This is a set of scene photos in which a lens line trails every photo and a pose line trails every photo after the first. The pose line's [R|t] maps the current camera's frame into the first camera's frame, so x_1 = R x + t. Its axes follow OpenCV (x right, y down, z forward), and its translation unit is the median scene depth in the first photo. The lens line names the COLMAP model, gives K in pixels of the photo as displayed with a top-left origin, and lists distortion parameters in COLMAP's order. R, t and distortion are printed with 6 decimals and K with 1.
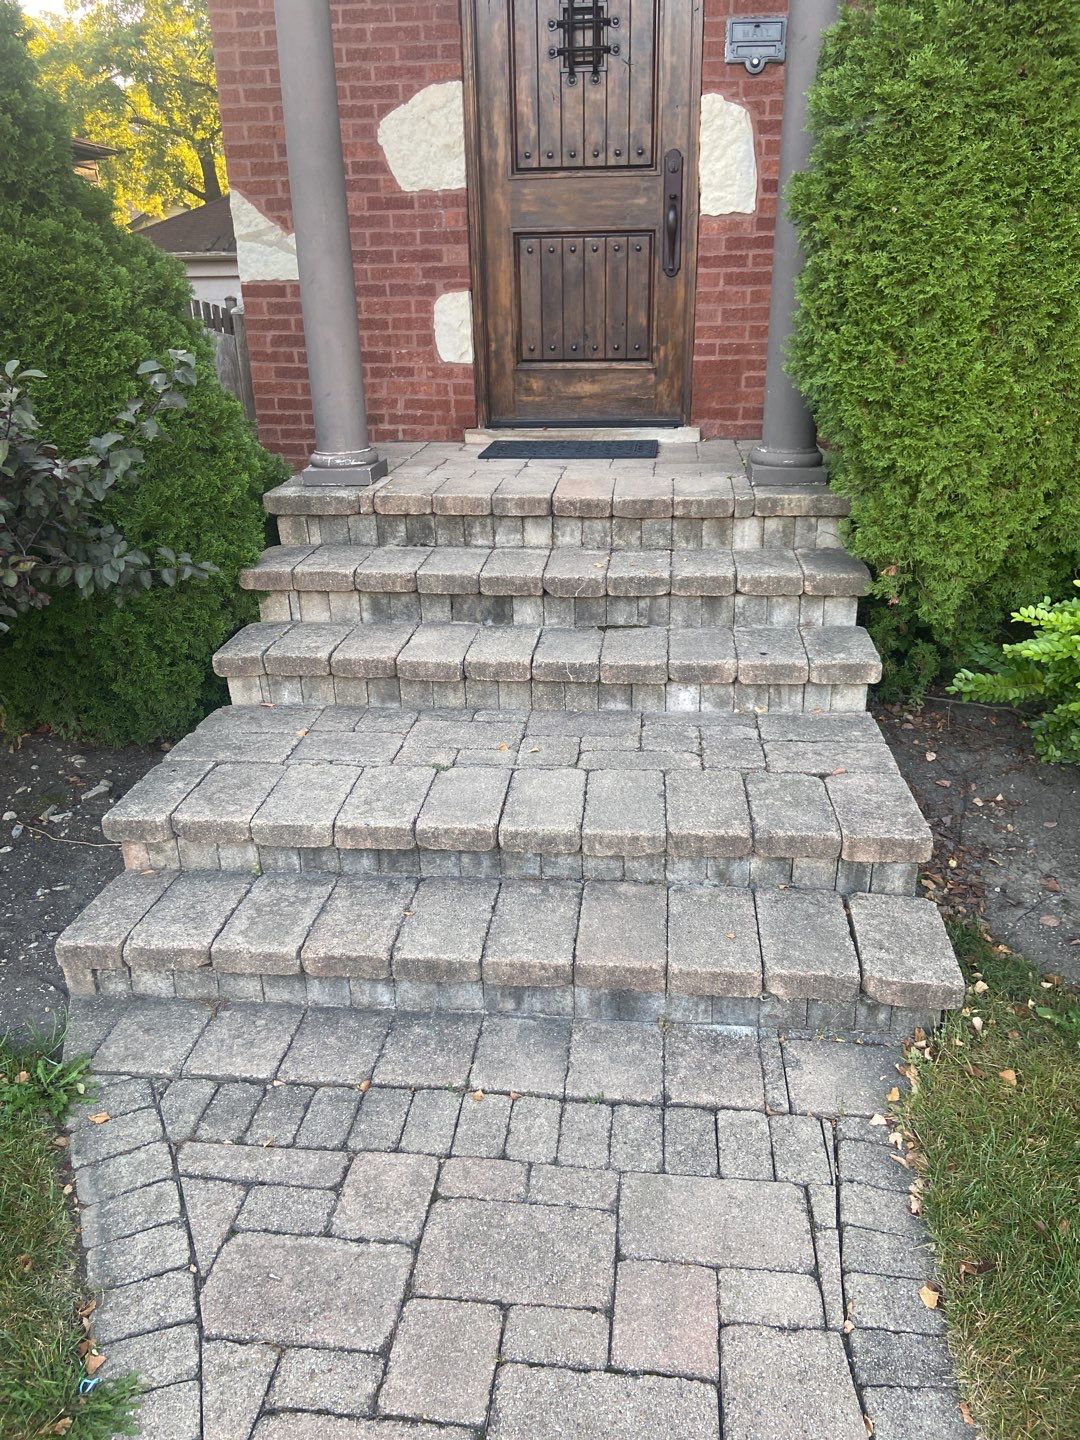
lens RADIAL K [[1094.1, 0, 544.5], [0, 1094.1, 726.4], [0, 0, 1]] dist [0.132062, -0.175859]
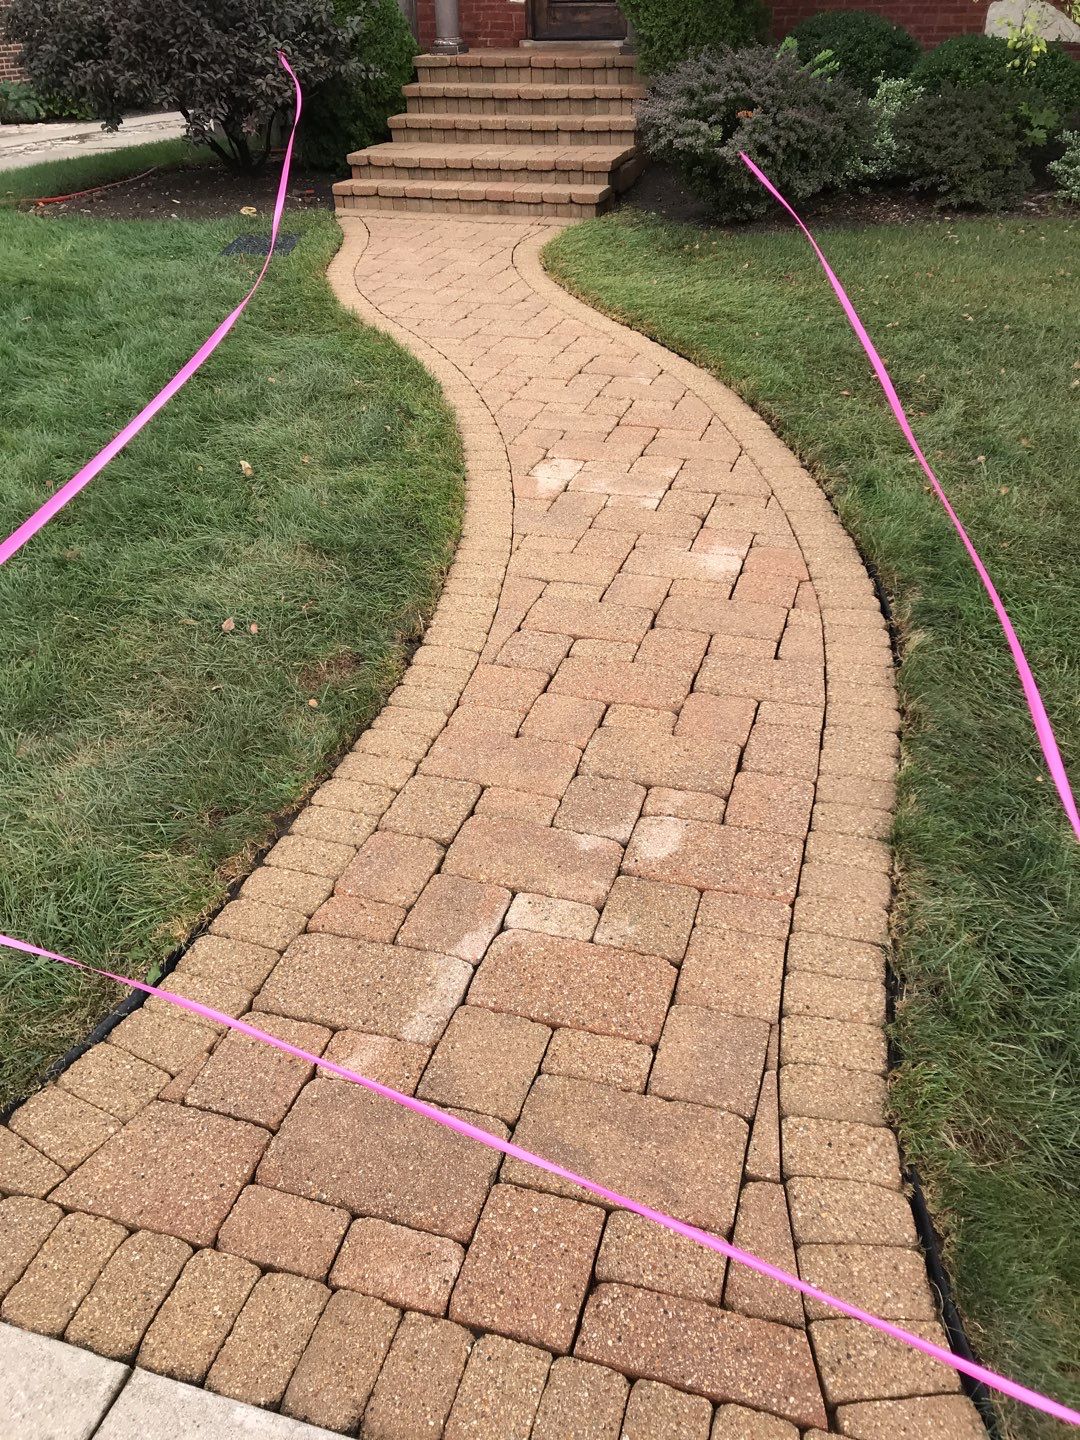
lens RADIAL K [[1090.3, 0, 560.7], [0, 1090.3, 724.2], [0, 0, 1]] dist [0.128616, -0.162943]
pose [[0.984470, 0.100845, -0.143697, 0.627813], [-0.067660, 0.973267, 0.219486, 0.728028], [0.161990, -0.206355, 0.964975, -1.774732]]
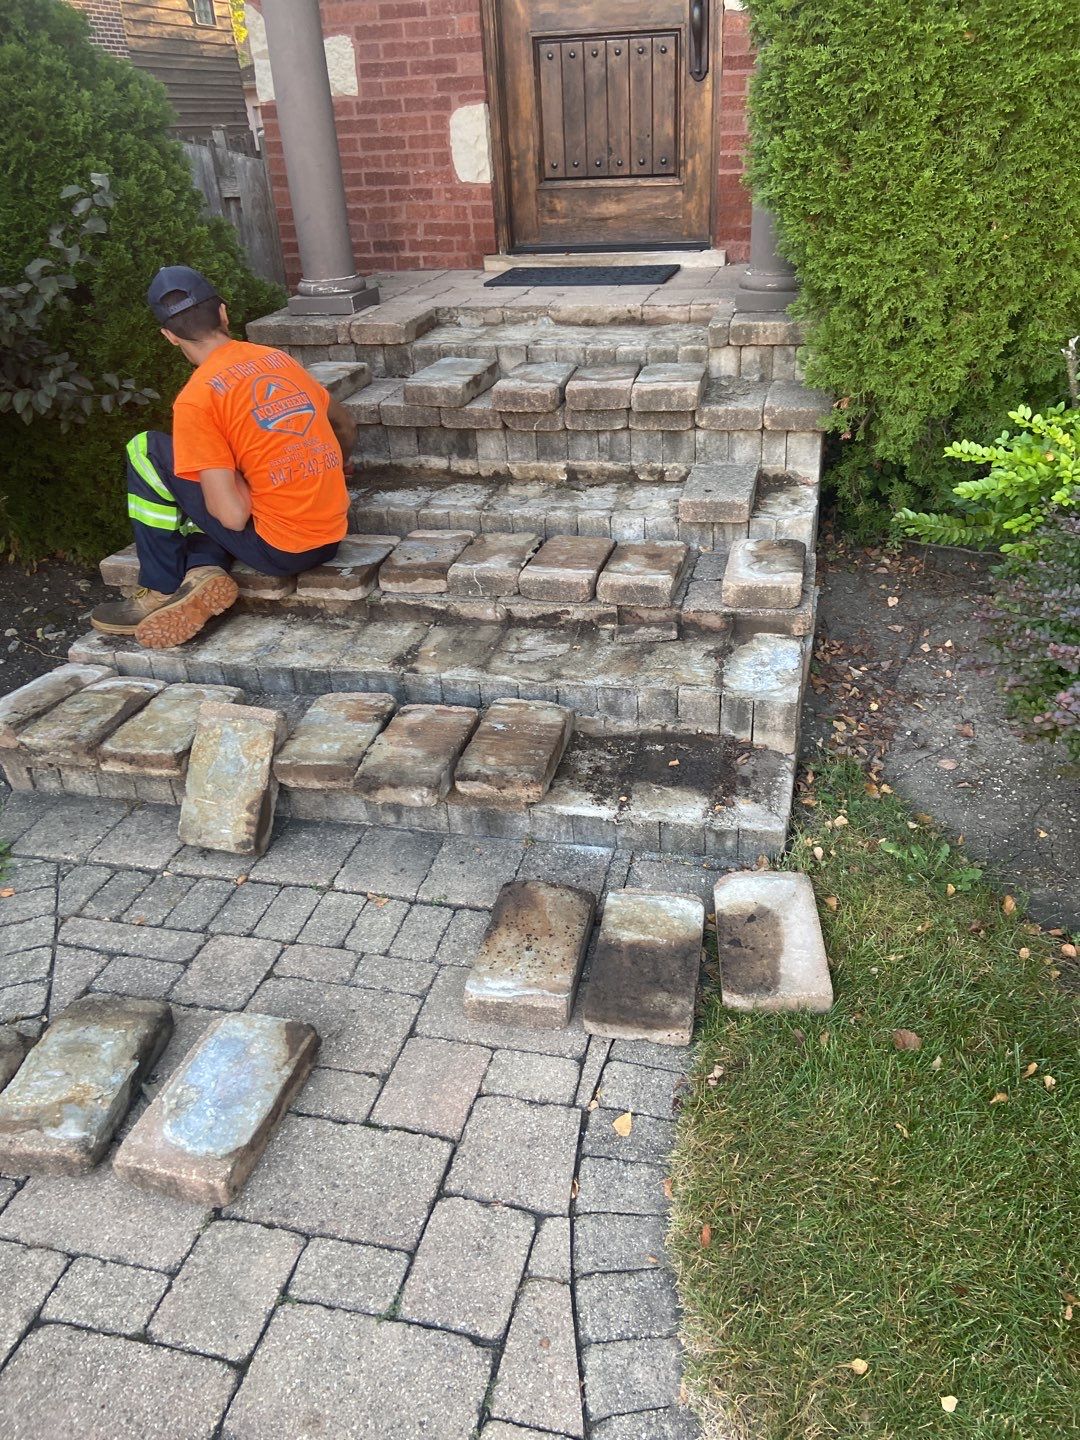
lens RADIAL K [[1090.3, 0, 560.7], [0, 1090.3, 724.2], [0, 0, 1]] dist [0.128616, -0.162943]
pose [[0.991592, 0.038995, -0.123389, 0.202881], [-0.022469, 0.990916, 0.132592, 0.013695], [0.127438, -0.128704, 0.983461, -0.009084]]
